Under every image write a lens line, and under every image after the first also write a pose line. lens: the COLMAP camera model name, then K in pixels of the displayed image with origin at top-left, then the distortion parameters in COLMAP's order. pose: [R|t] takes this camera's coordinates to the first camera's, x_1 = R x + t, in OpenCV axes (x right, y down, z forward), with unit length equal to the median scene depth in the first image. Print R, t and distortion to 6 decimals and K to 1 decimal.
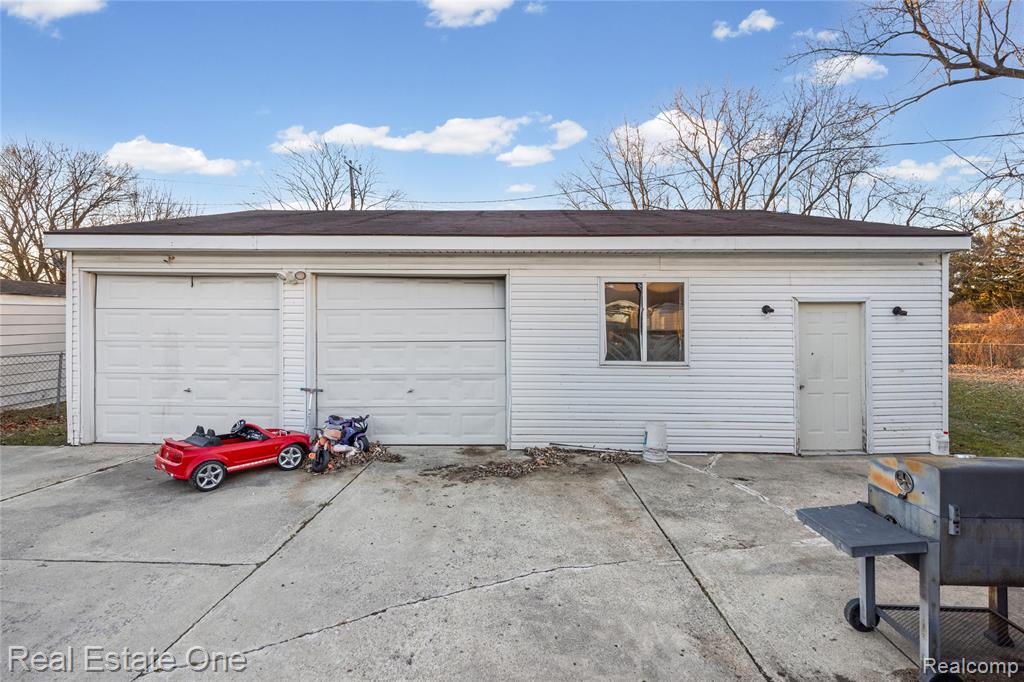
lens RADIAL K [[448.1, 0, 516.0], [0, 448.1, 326.5], [0, 0, 1]] dist [-0.000566, 0.000359]
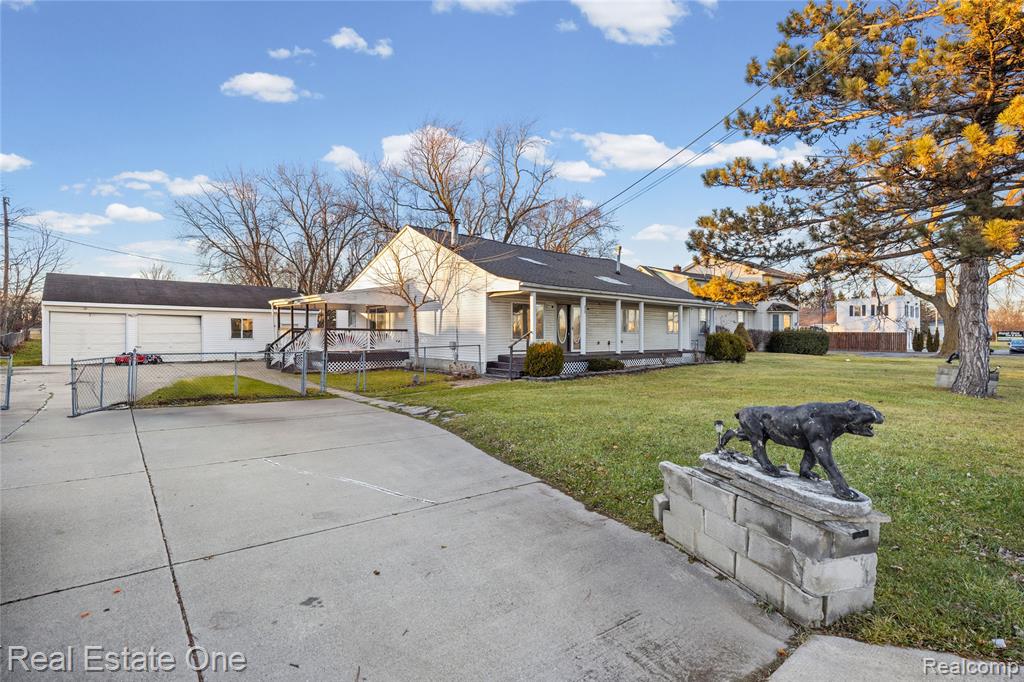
lens RADIAL K [[486.3, 0, 510.6], [0, 486.3, 328.7], [0, 0, 1]] dist [-0.001019, -0.000234]
pose [[0.736222, 0.007443, 0.676700, -0.865771], [-0.013186, 0.999907, 0.003348, -0.052608], [-0.676612, -0.011388, 0.736252, -3.759249]]
